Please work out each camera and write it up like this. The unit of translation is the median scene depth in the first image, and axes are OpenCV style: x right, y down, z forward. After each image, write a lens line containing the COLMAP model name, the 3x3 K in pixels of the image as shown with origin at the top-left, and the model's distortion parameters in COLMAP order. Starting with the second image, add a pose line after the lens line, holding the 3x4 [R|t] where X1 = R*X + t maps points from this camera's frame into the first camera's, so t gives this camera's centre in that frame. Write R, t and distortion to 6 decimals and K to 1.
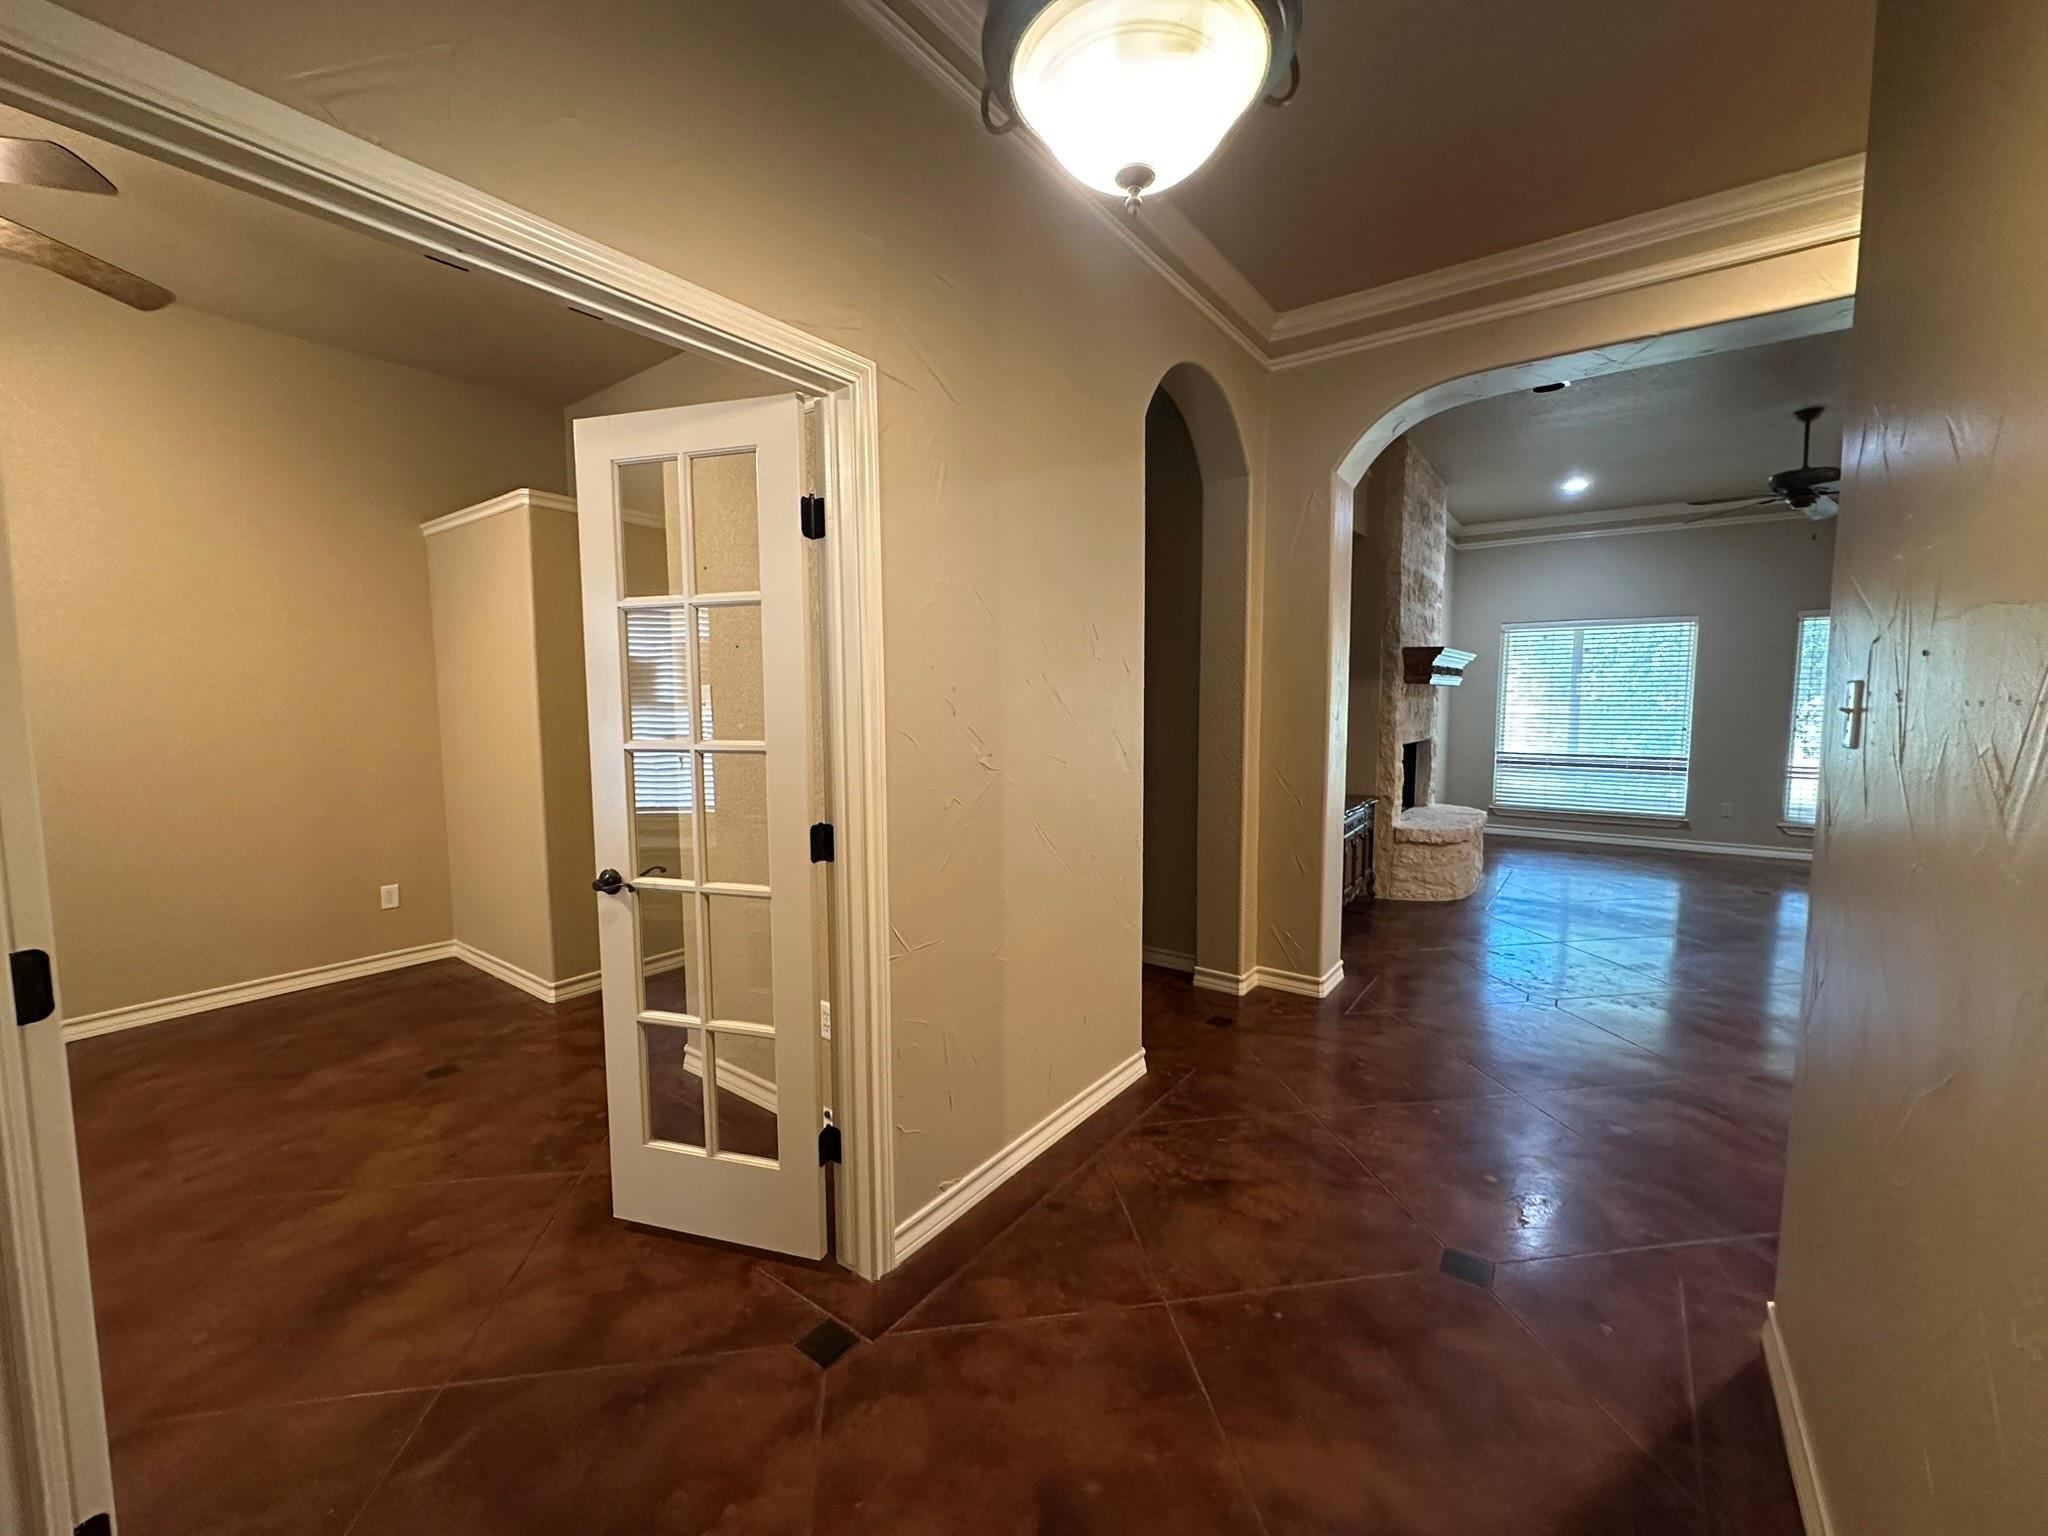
lens RADIAL K [[824.1, 0, 1018.3], [0, 824.1, 764.0], [0, 0, 1]] dist [-0.007158, 0.001804]
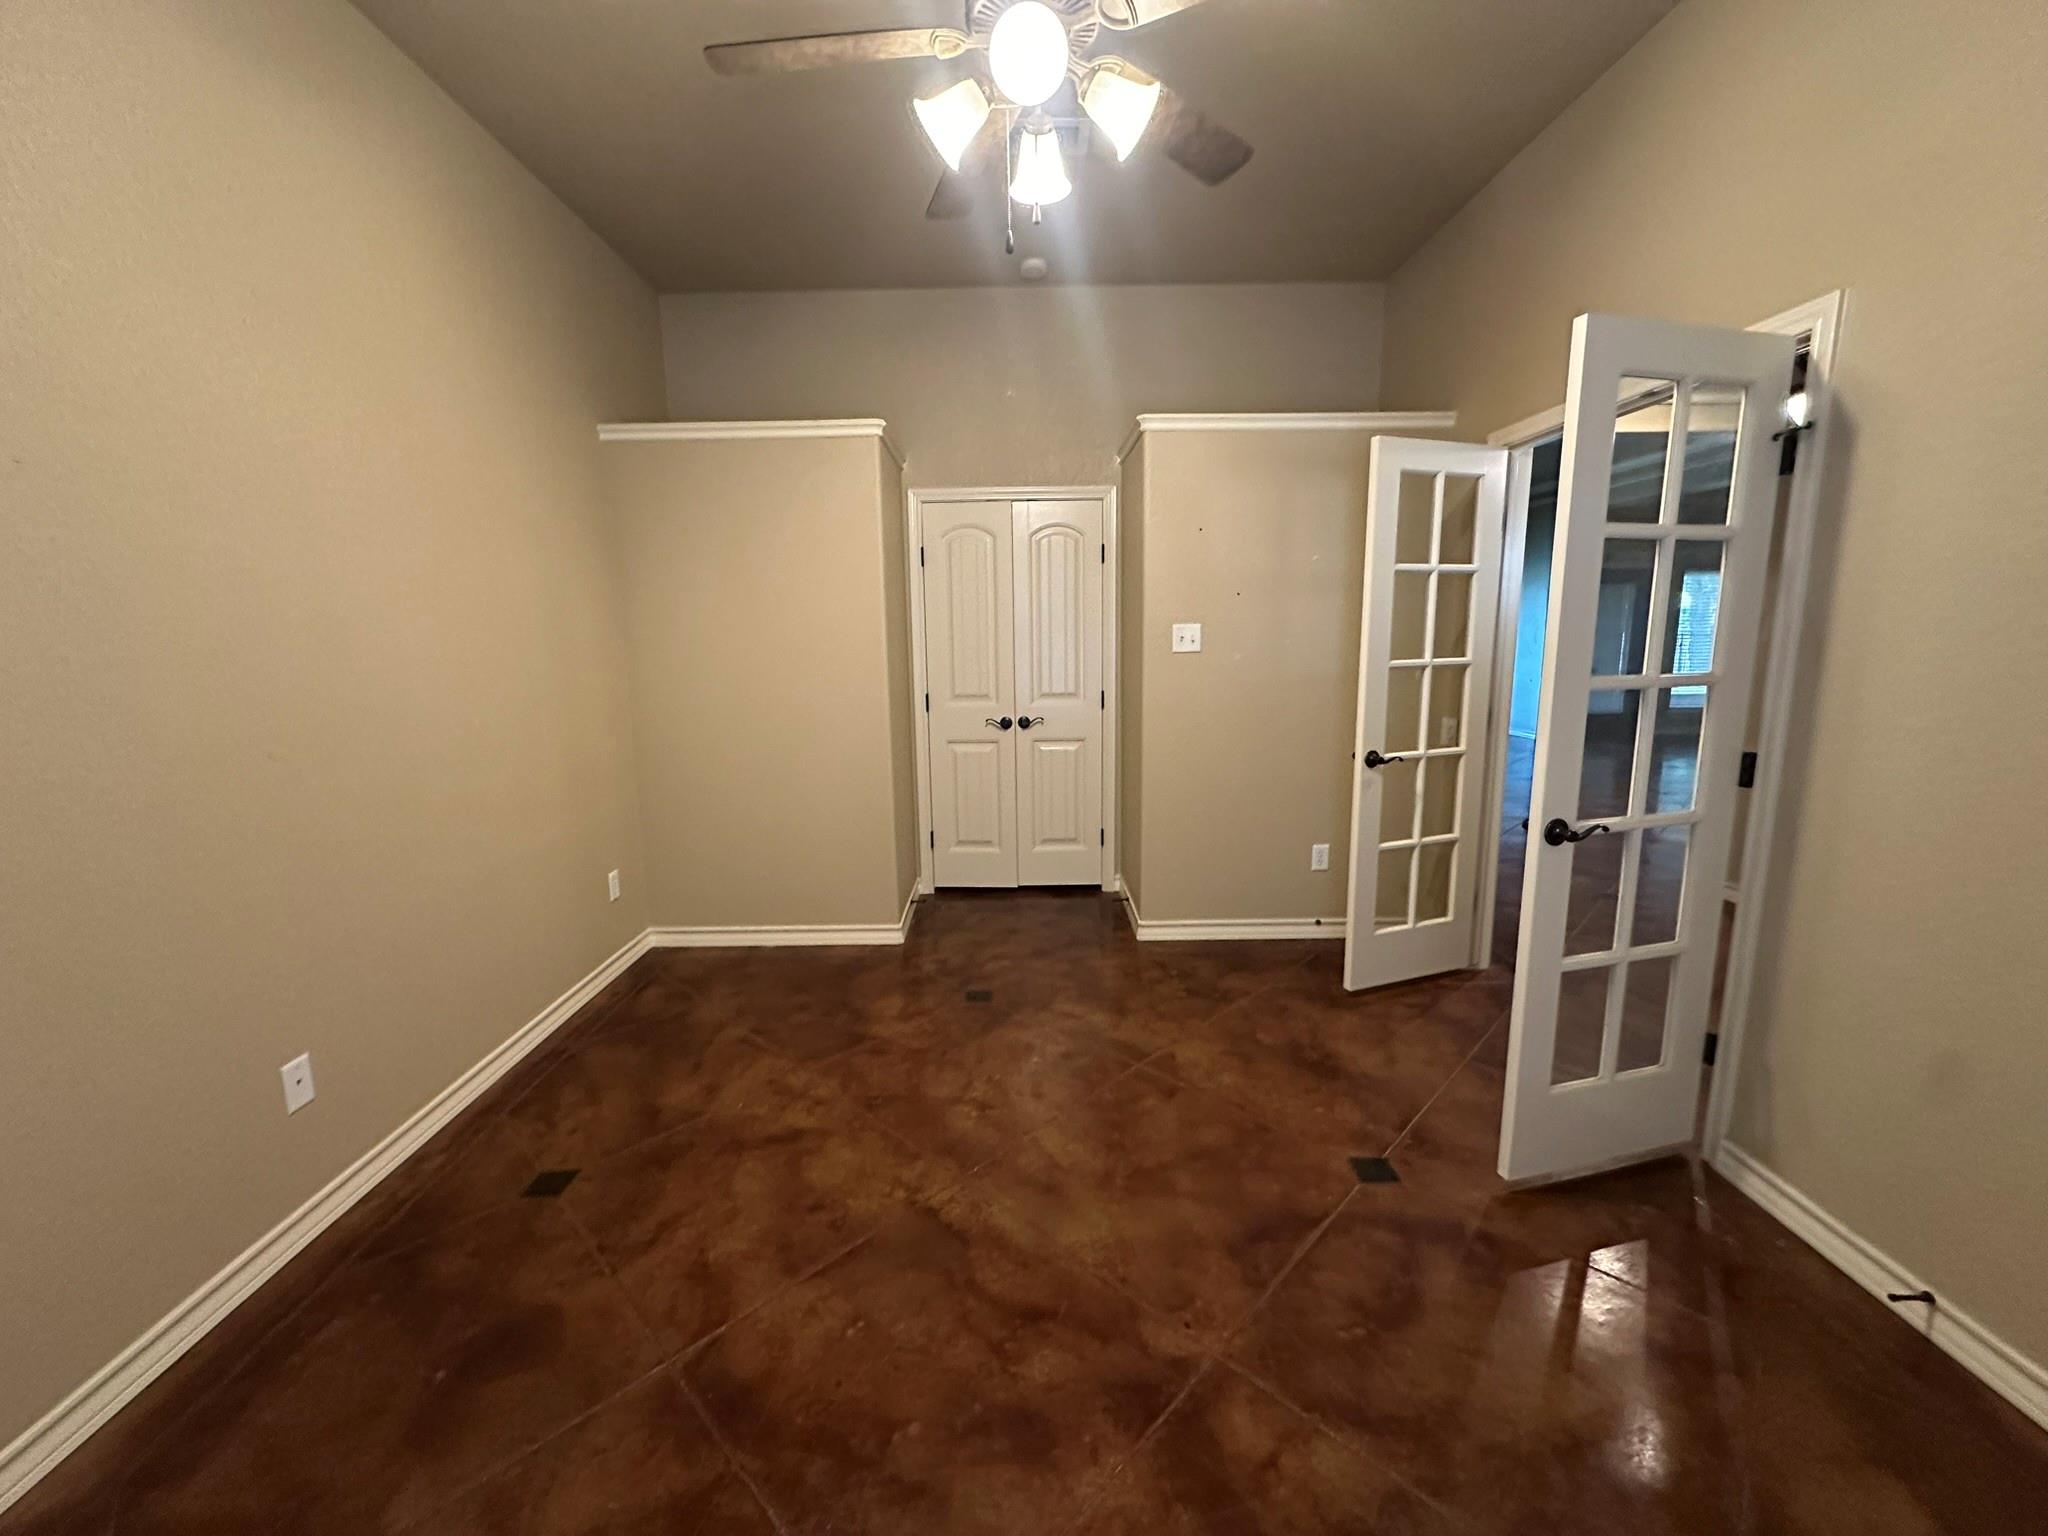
lens RADIAL K [[824.1, 0, 1022.6], [0, 824.1, 765.9], [0, 0, 1]] dist [-0.007158, 0.001804]
pose [[0.798698, -0.104255, 0.592631, -1.509223], [0.060304, 0.993786, 0.093553, -0.017658], [-0.598702, -0.038983, 0.800023, 0.158545]]
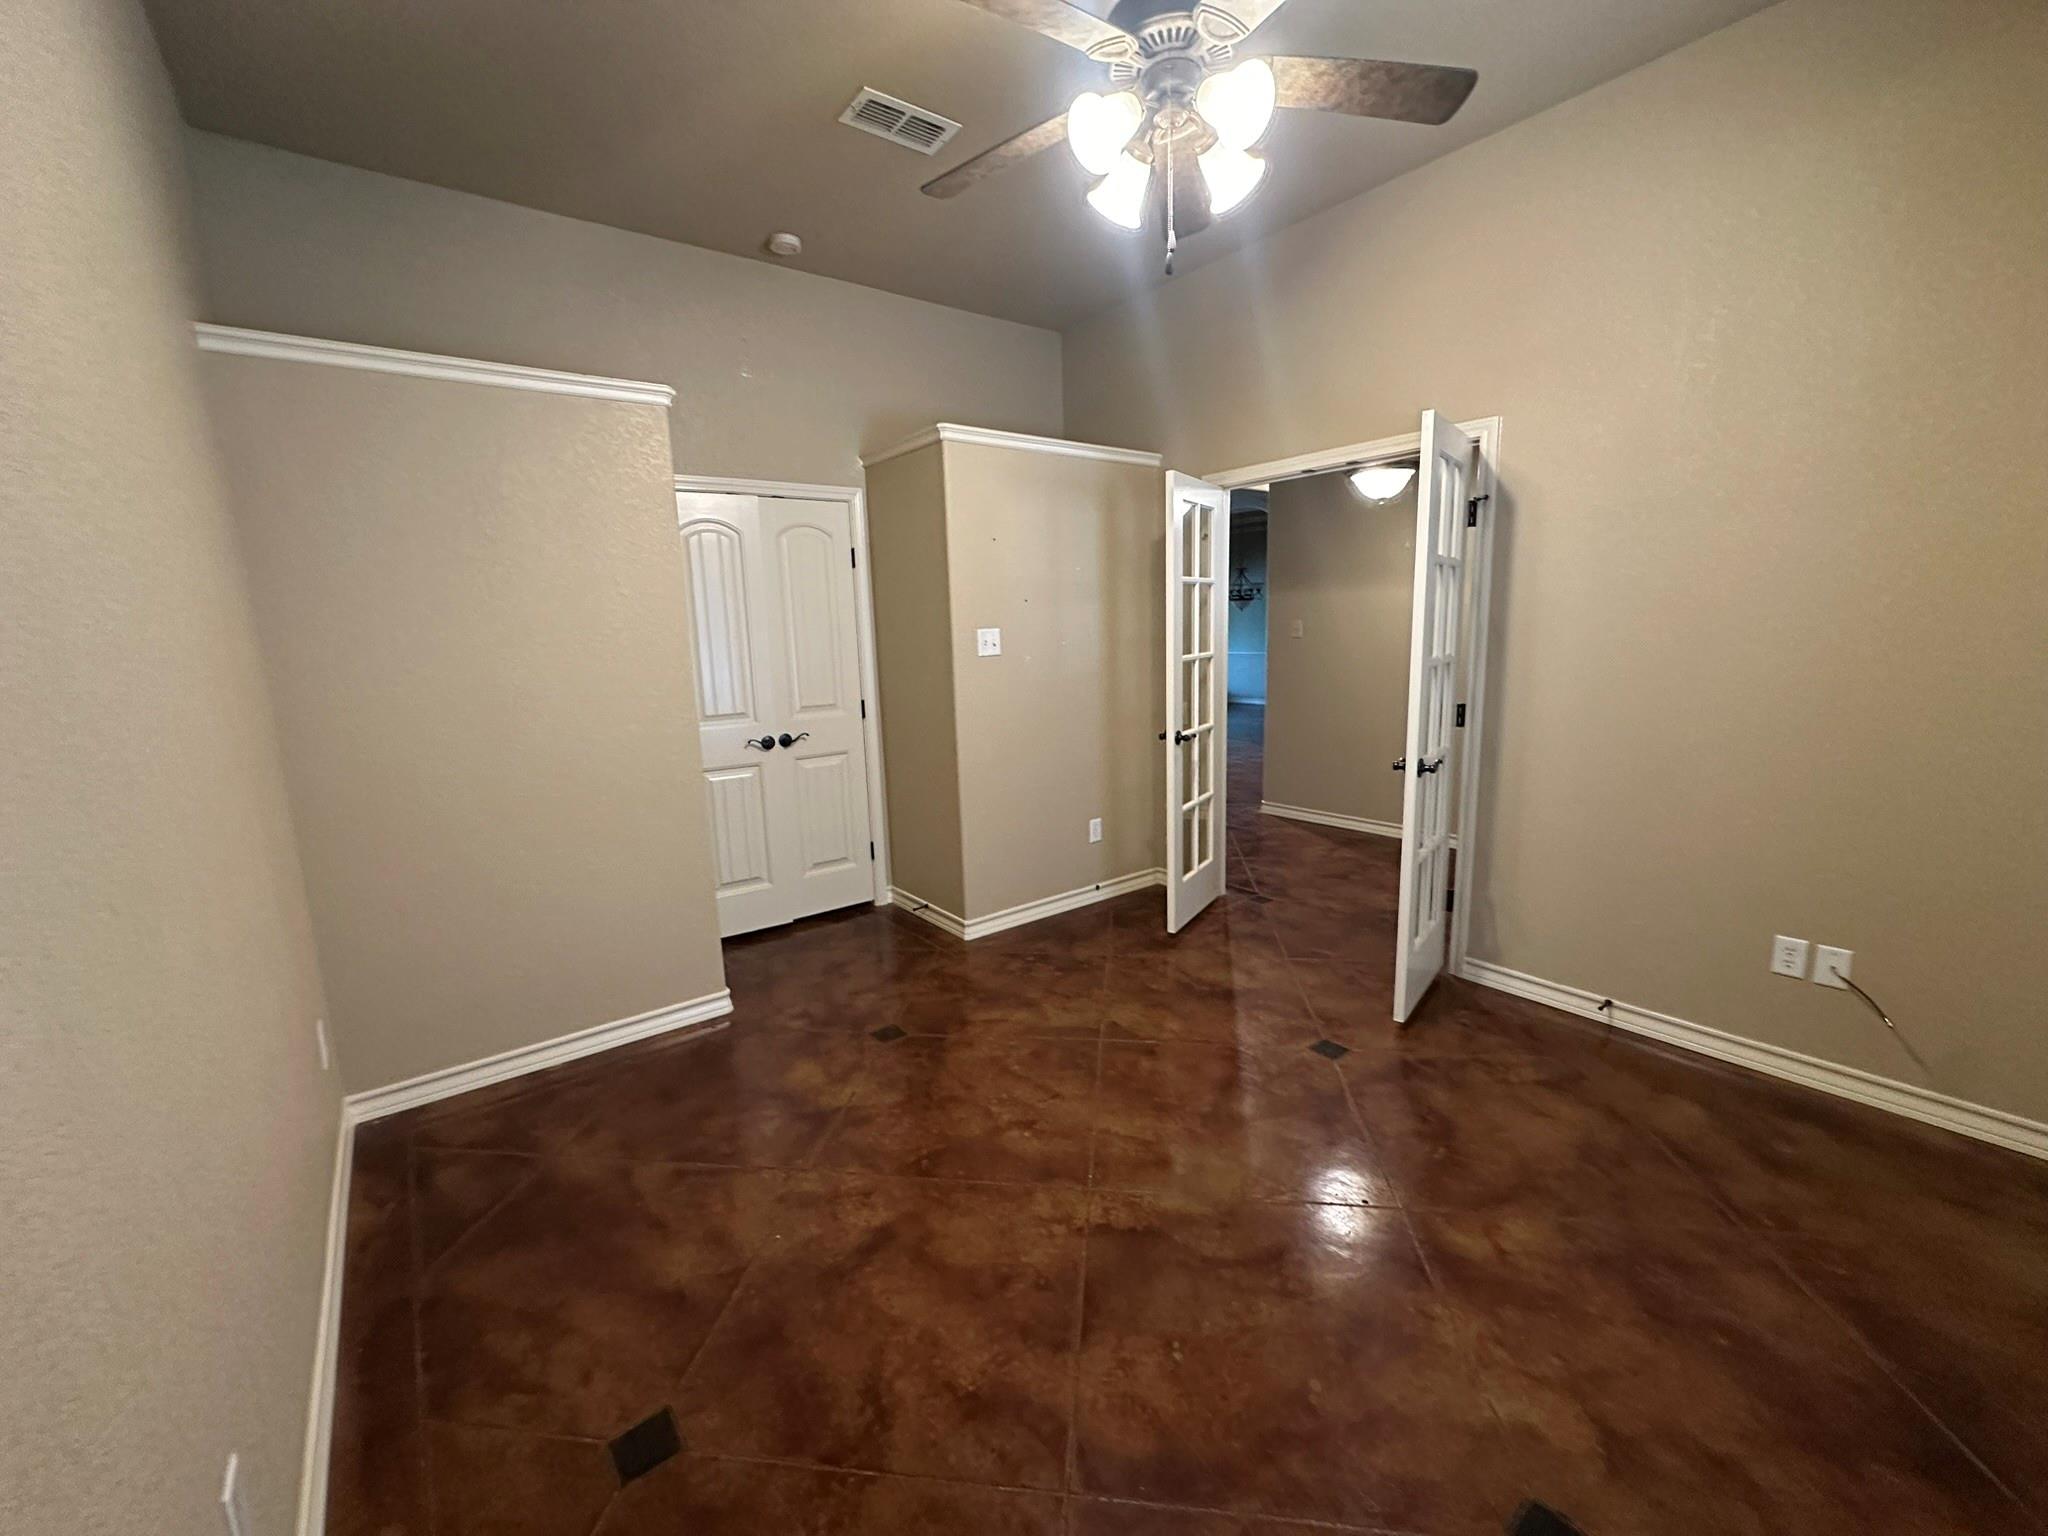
lens RADIAL K [[824.1, 0, 1026.2], [0, 824.1, 766.7], [0, 0, 1]] dist [-0.007158, 0.001804]
pose [[0.273769, -0.168877, 0.946853, -1.840729], [0.110431, 0.983473, 0.143479, -0.071104], [-0.955435, 0.065282, 0.287893, 0.652207]]
